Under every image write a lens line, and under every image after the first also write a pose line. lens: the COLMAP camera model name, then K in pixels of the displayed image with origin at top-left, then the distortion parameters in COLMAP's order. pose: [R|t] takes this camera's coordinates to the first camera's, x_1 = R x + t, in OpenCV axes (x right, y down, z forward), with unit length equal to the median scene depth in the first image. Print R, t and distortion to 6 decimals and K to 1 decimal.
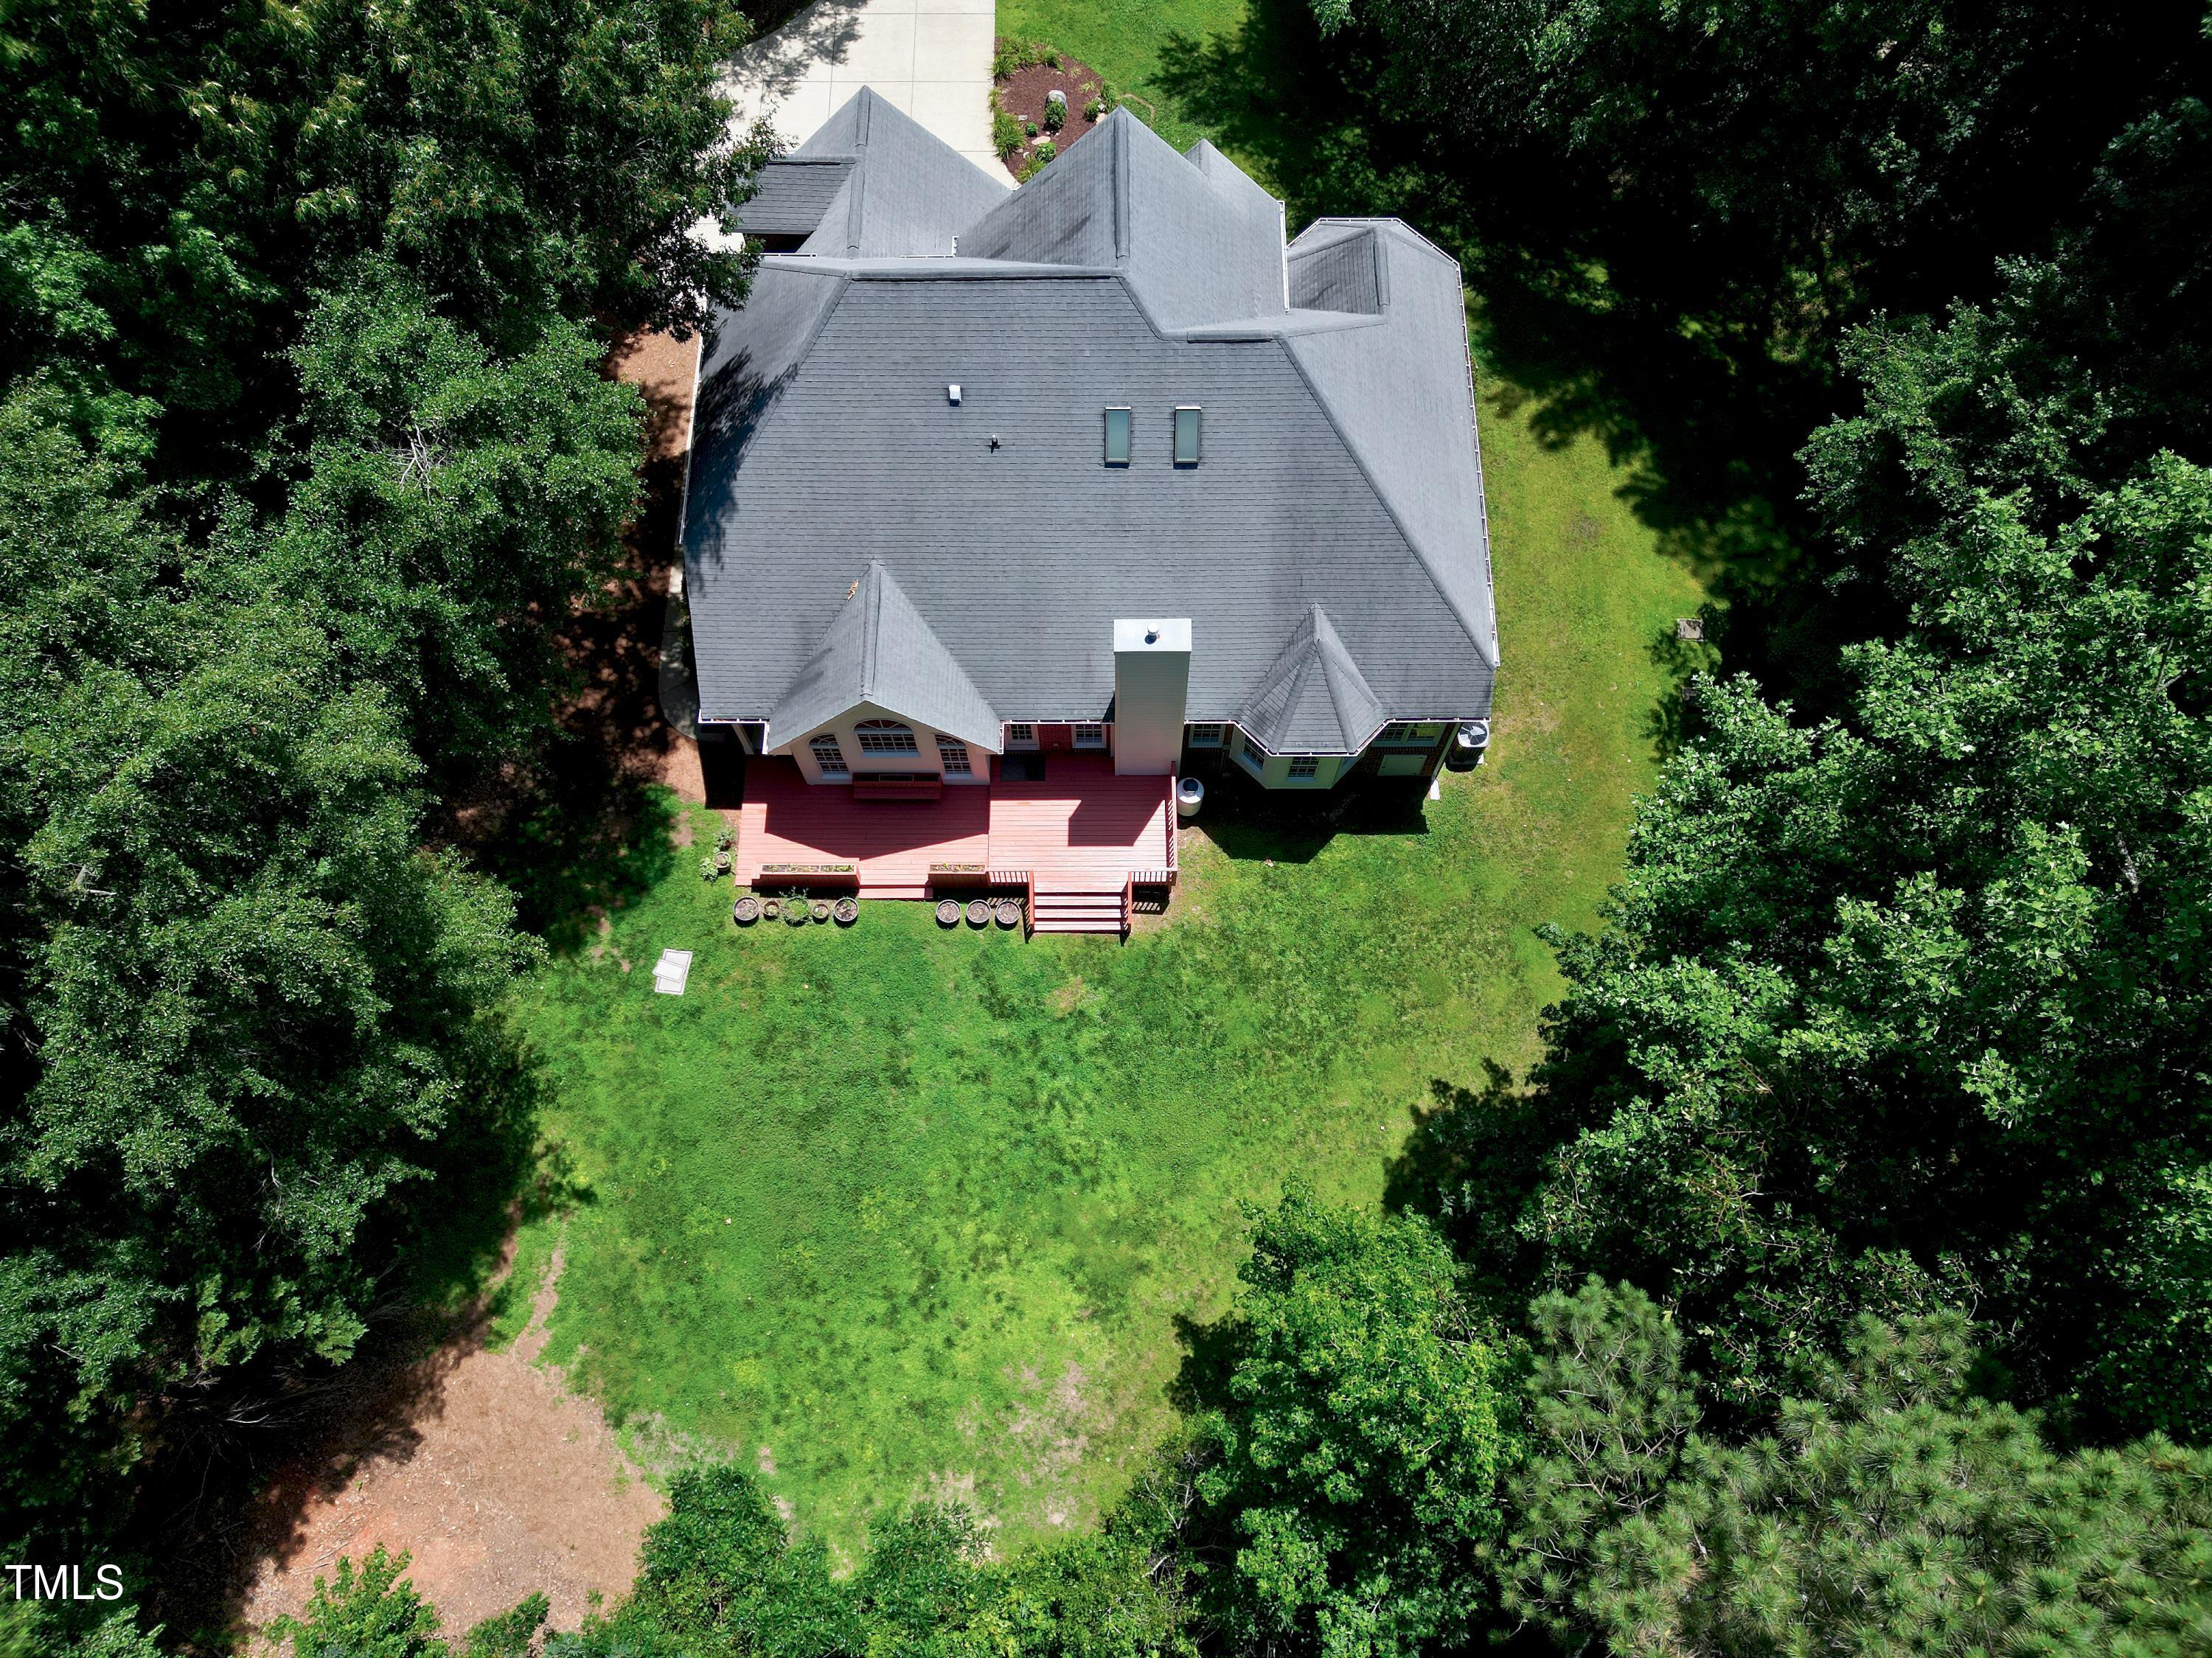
lens RADIAL K [[1555.5, 0, 1108.3], [0, 1555.5, 820.6], [0, 0, 1]] dist [0.065969, -0.064480]
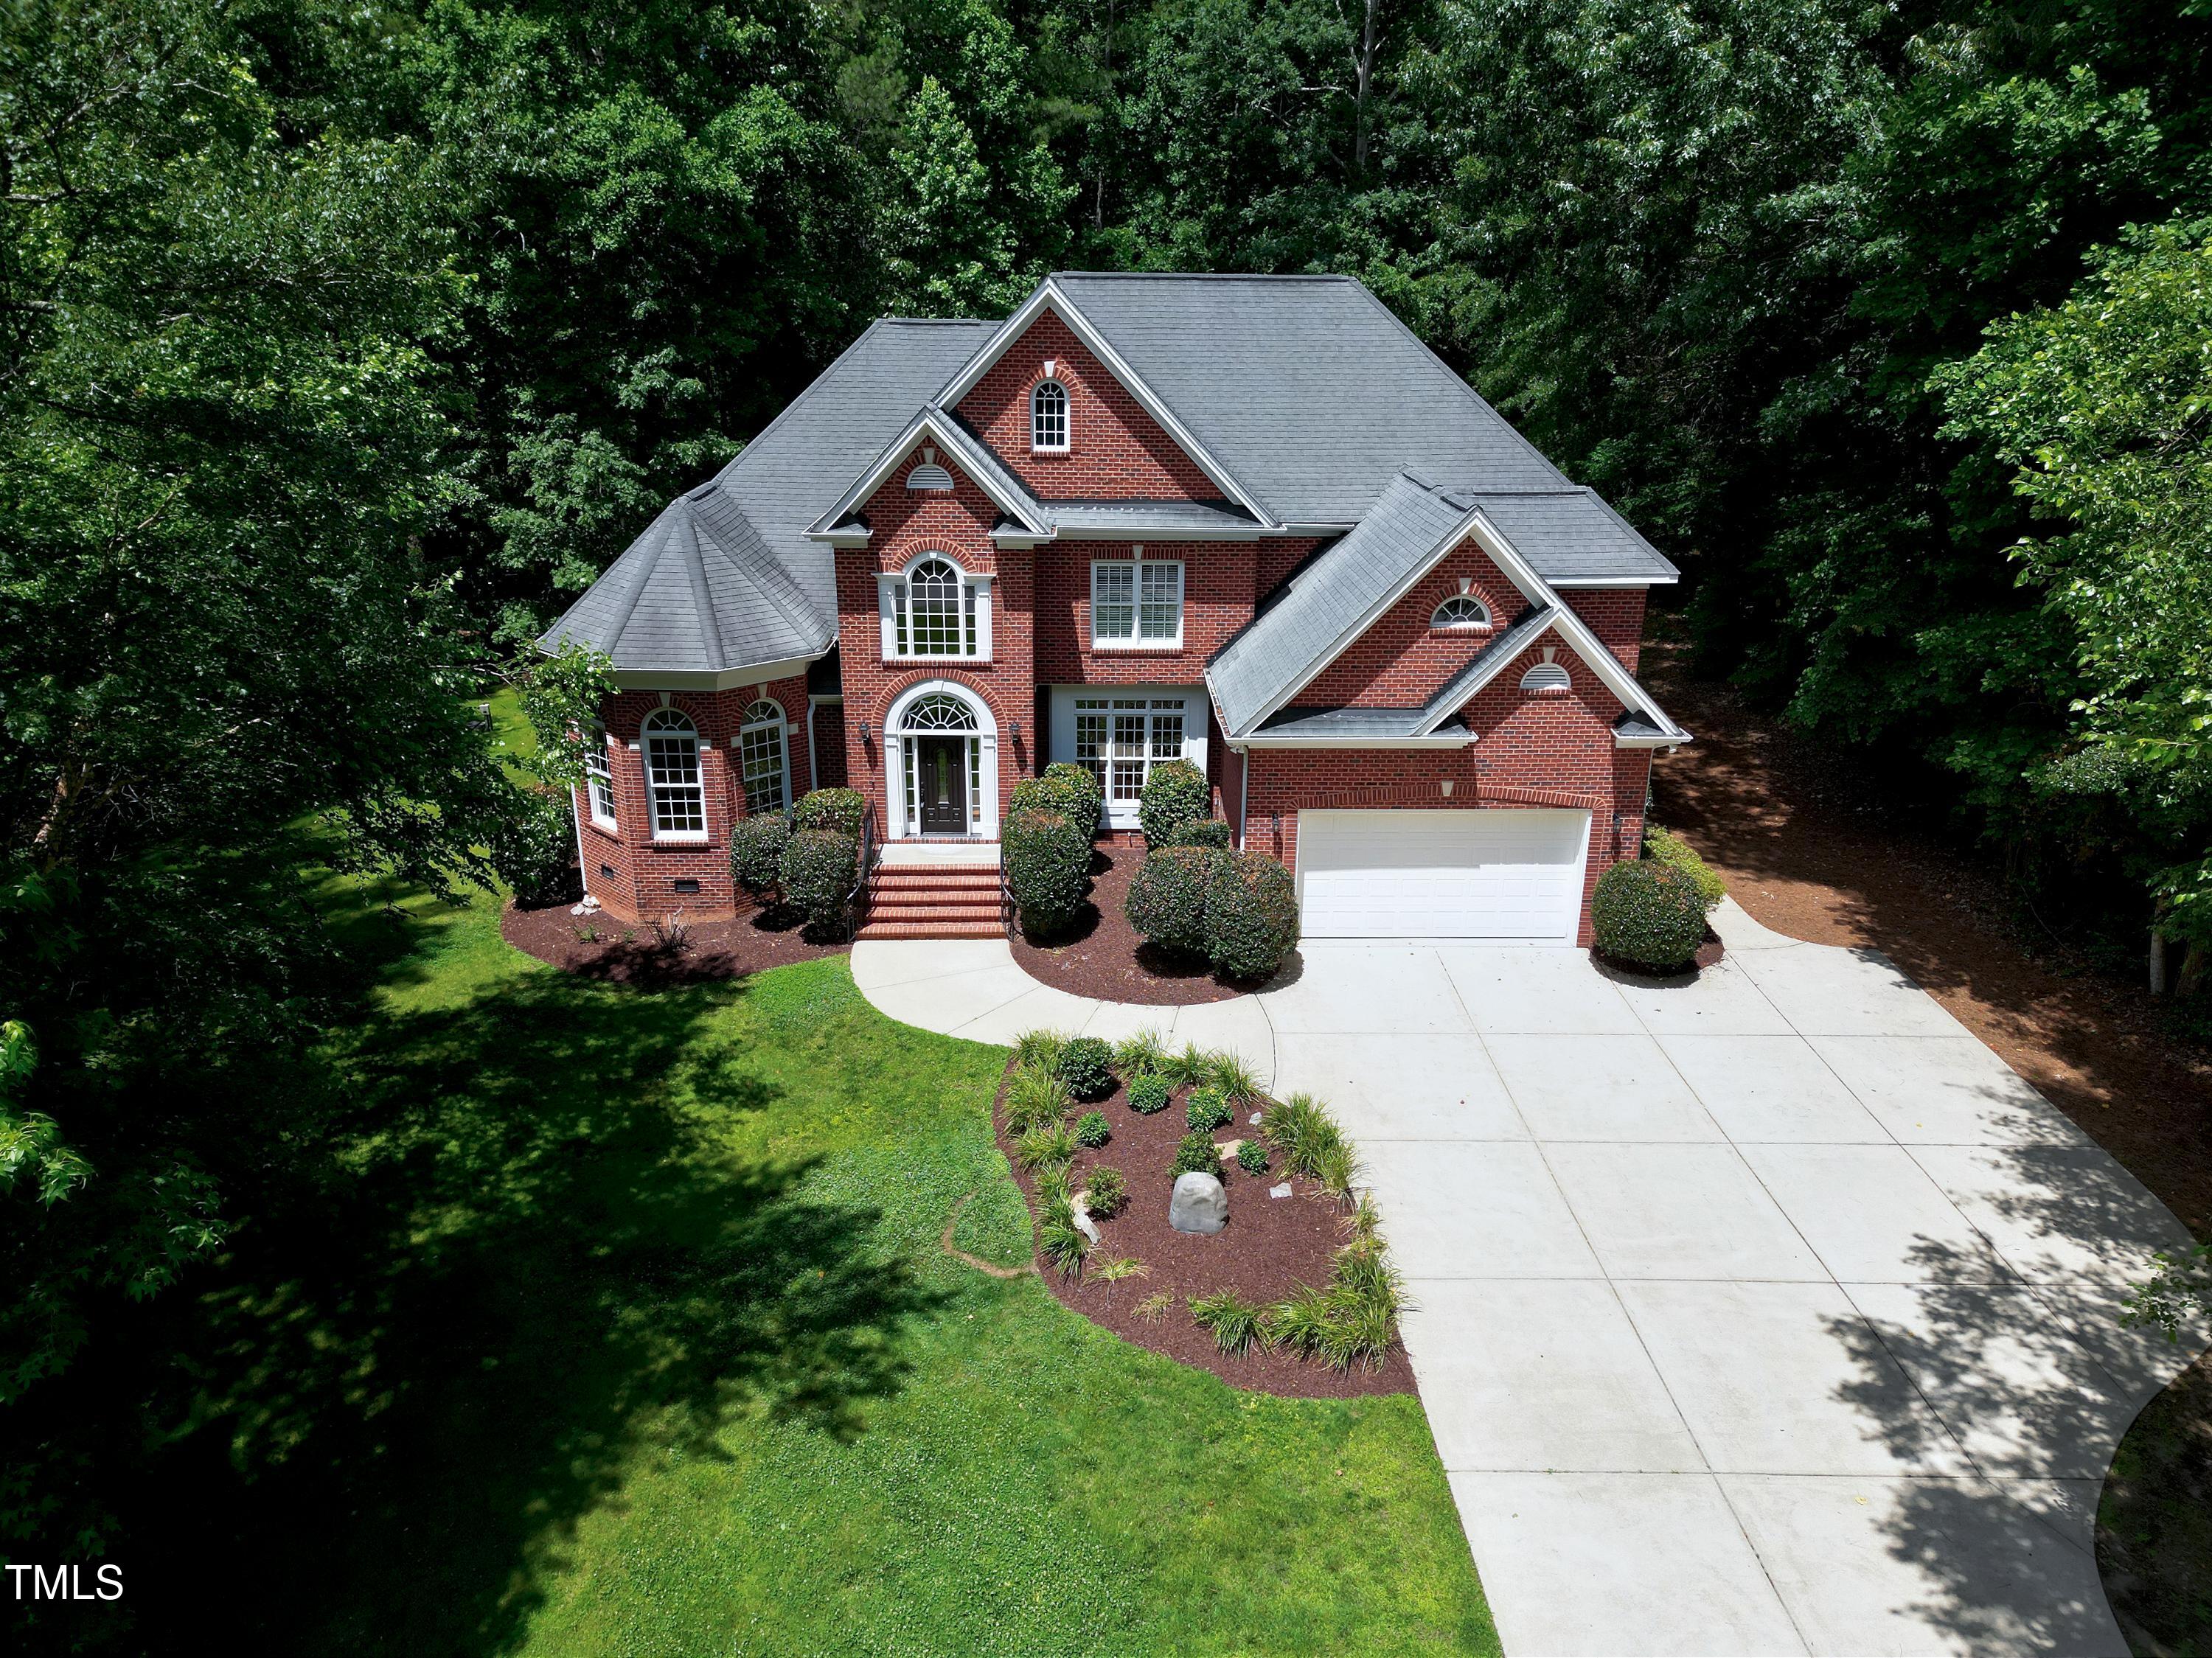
lens RADIAL K [[1555.5, 0, 1108.3], [0, 1555.5, 820.6], [0, 0, 1]] dist [0.065969, -0.064480]
pose [[-0.999751, 0.000766, -0.022311, -0.004003], [-0.022247, 0.048950, 0.998553, -1.179605], [0.001857, 0.998801, -0.048921, 1.298084]]
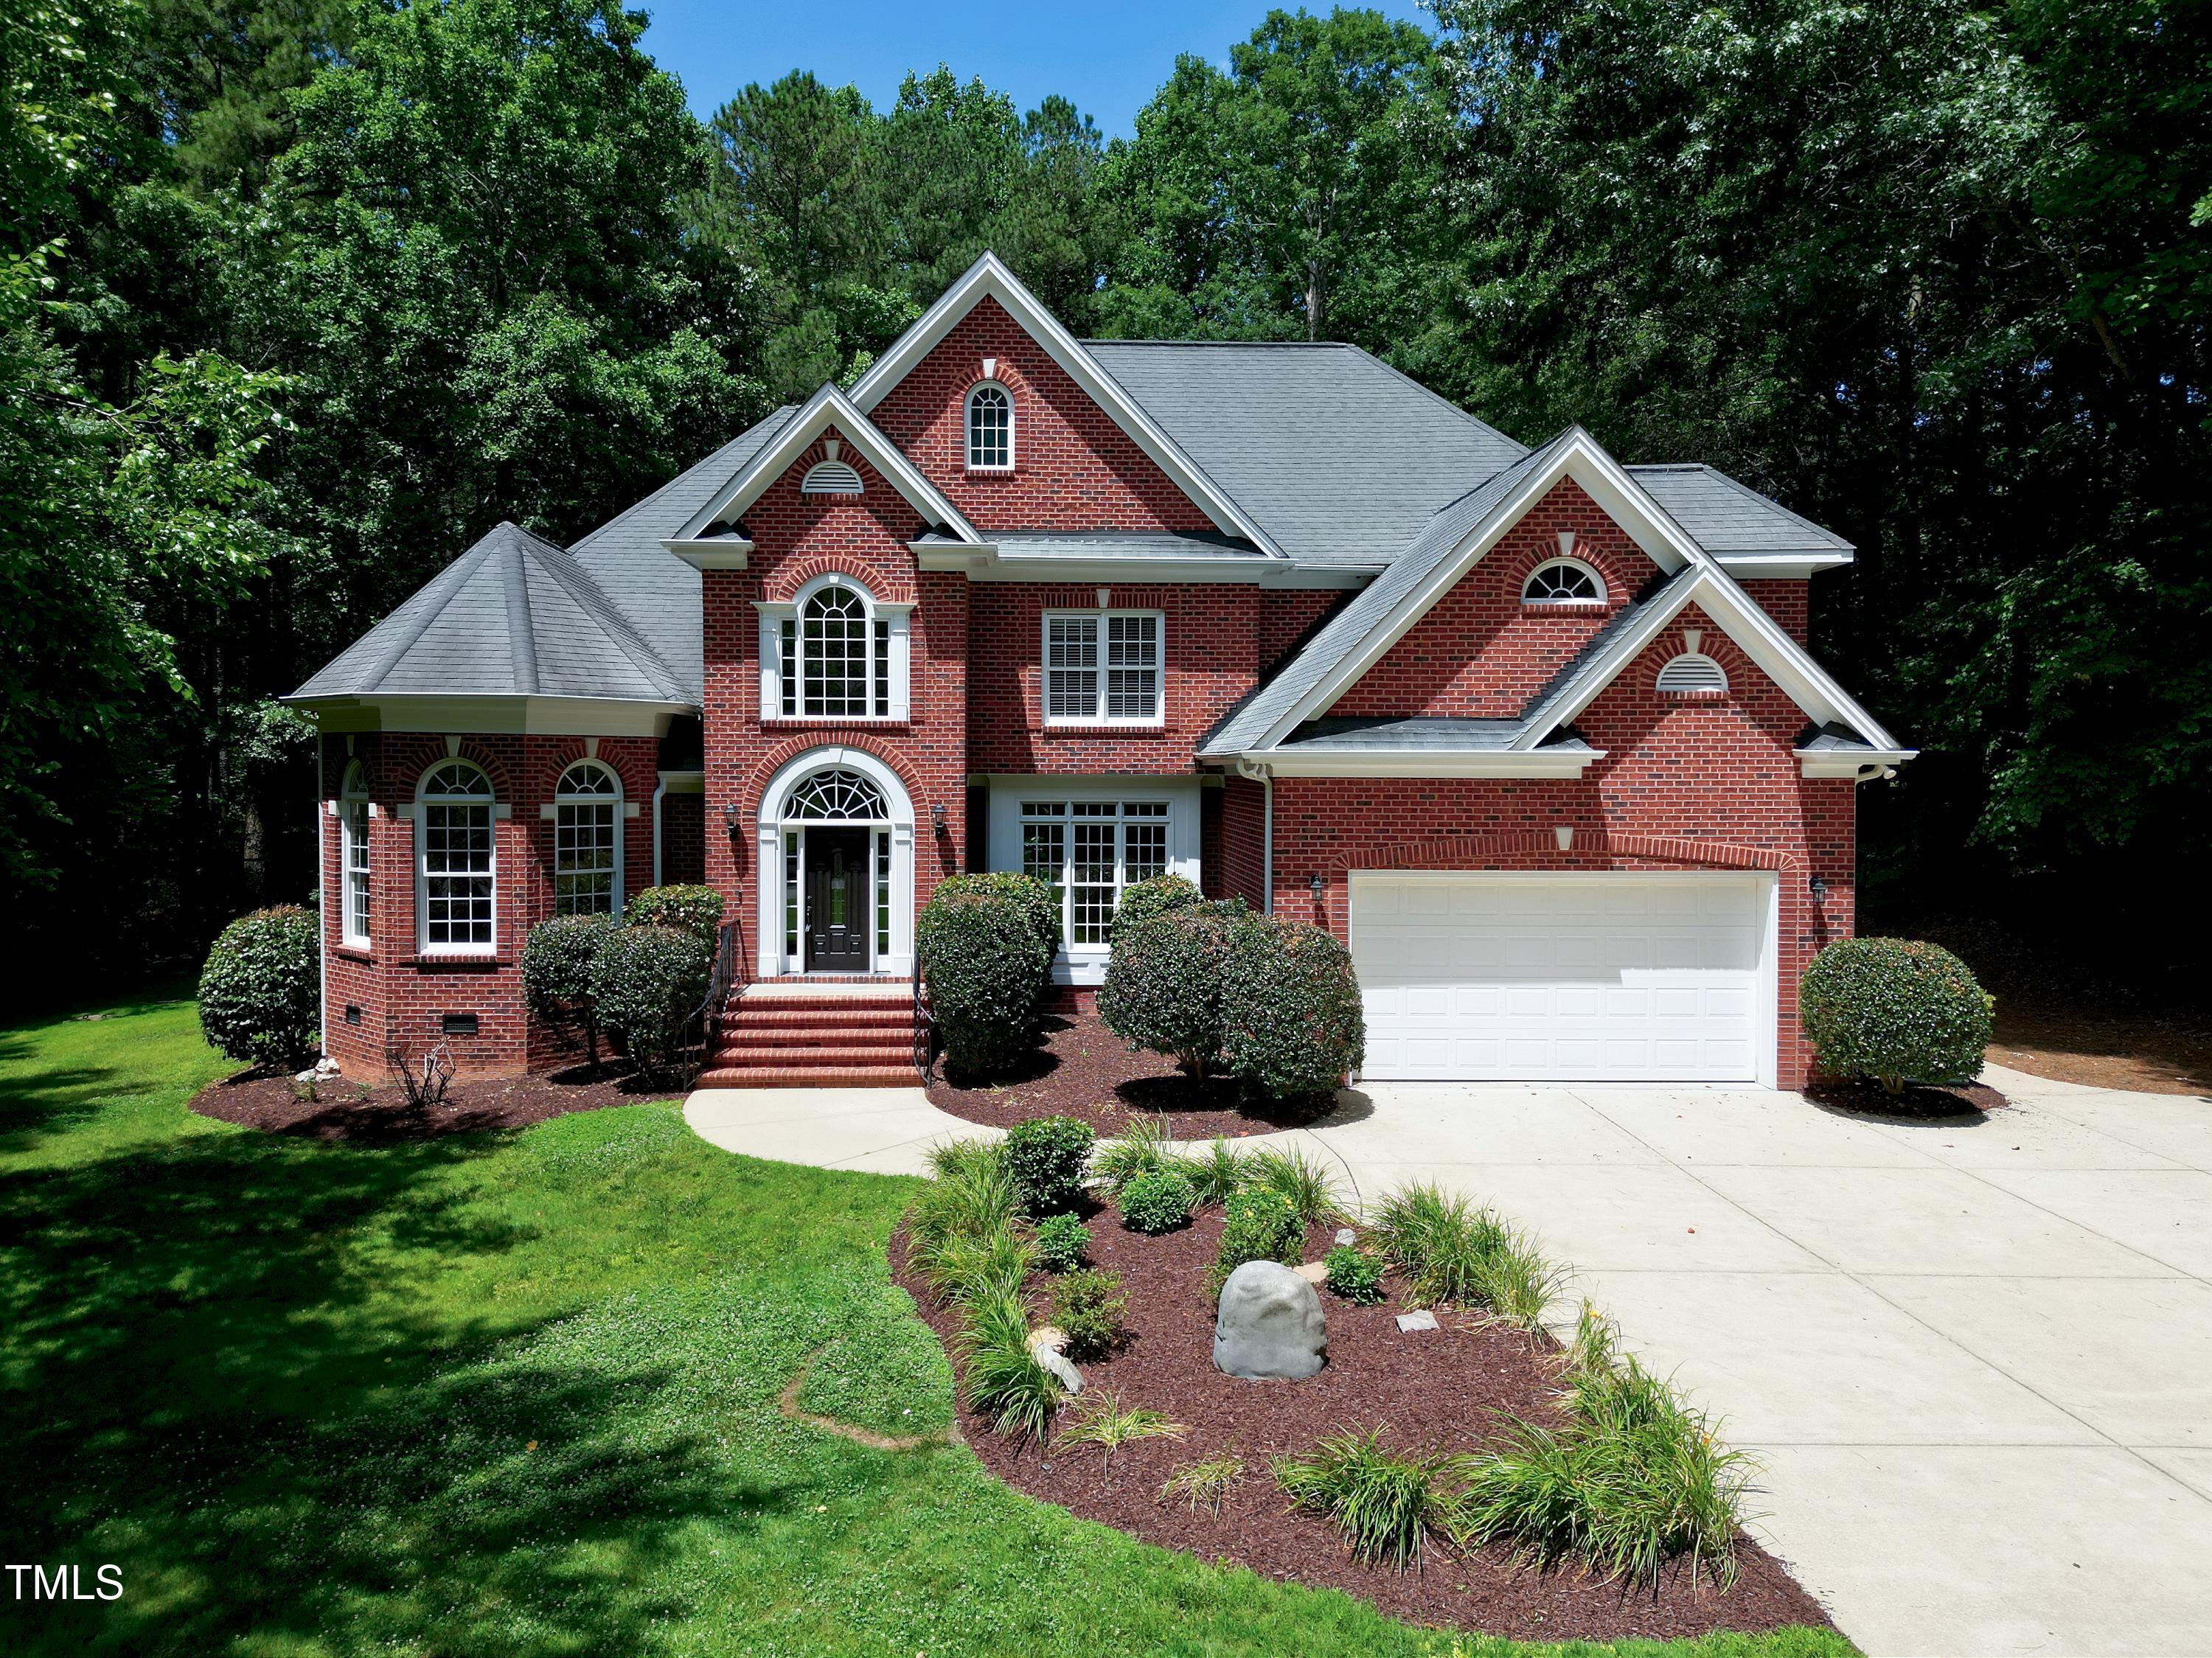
lens RADIAL K [[1594.2, 0, 1030.3], [0, 1594.2, 788.3], [0, 0, 1]] dist [0.046864, -0.007218]
pose [[-0.999899, -0.000213, -0.014227, 0.000410], [-0.013317, 0.366044, 0.930502, -0.944084], [0.005010, 0.930598, -0.366010, 1.418332]]
